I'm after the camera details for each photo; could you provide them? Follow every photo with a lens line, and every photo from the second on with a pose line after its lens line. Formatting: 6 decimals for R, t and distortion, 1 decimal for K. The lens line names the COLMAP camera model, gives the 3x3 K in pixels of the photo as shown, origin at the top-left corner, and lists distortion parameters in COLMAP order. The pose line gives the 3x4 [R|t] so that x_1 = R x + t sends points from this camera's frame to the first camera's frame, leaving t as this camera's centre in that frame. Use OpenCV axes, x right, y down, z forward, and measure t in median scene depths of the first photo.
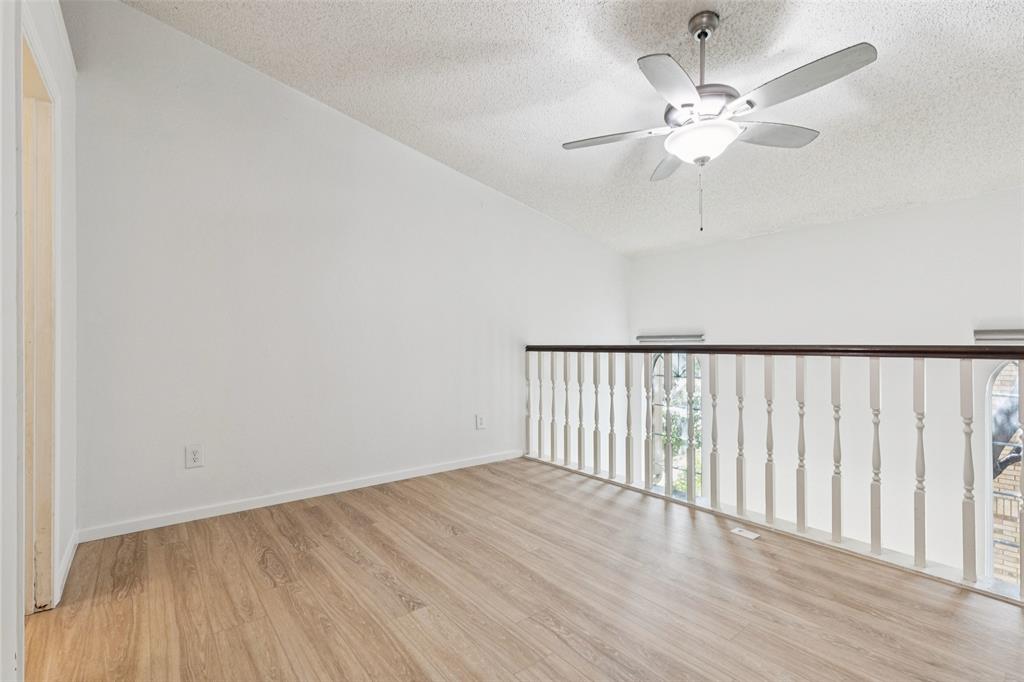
lens RADIAL K [[479.6, 0, 481.1], [0, 479.6, 341.0], [0, 0, 1]] dist [-0.001055, -0.000280]
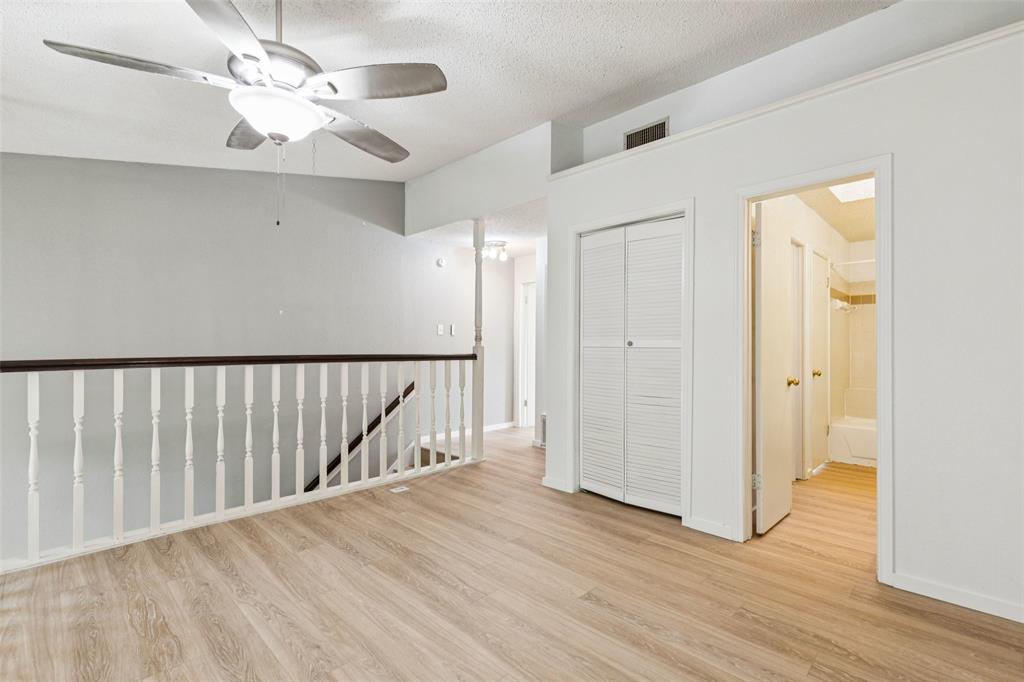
lens RADIAL K [[463.3, 0, 513.9], [0, 463.3, 347.0], [0, 0, 1]] dist [0.021741, -0.007807]
pose [[-0.983358, -0.006524, -0.181561, 0.223475], [-0.004736, 0.999936, -0.010282, -0.016978], [0.181616, -0.009251, -0.983326, 1.934946]]
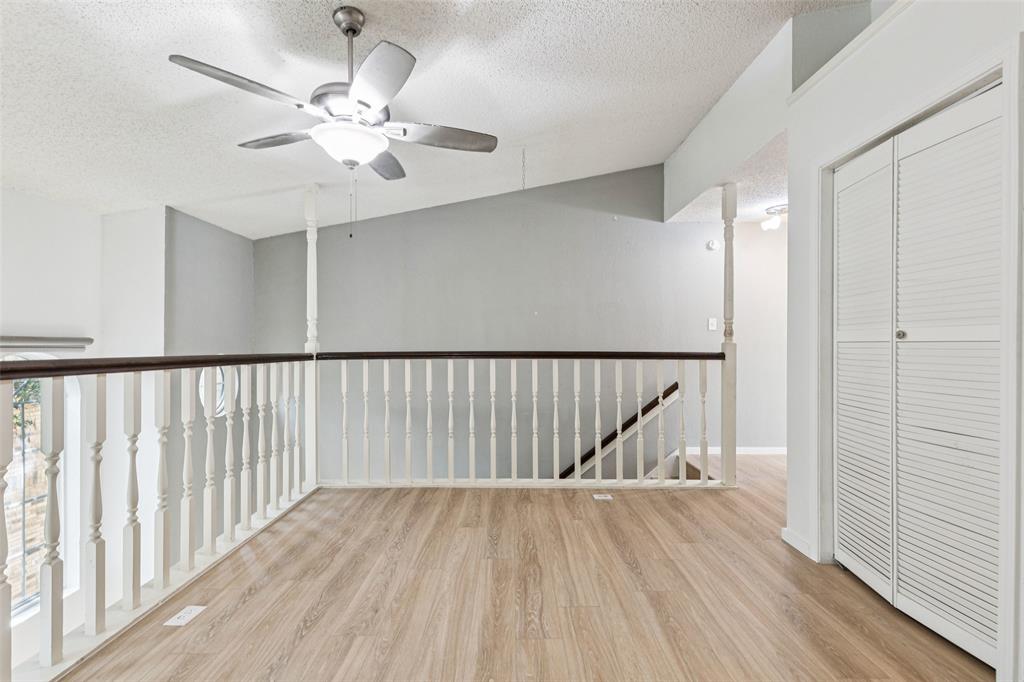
lens RADIAL K [[467.0, 0, 510.2], [0, 467.0, 345.5], [0, 0, 1]] dist [0.001912, -0.000196]
pose [[-0.819140, -0.010979, 0.573489, -0.357122], [-0.008045, 0.999938, 0.007652, -0.040269], [-0.573538, 0.001654, -0.819178, 1.667246]]
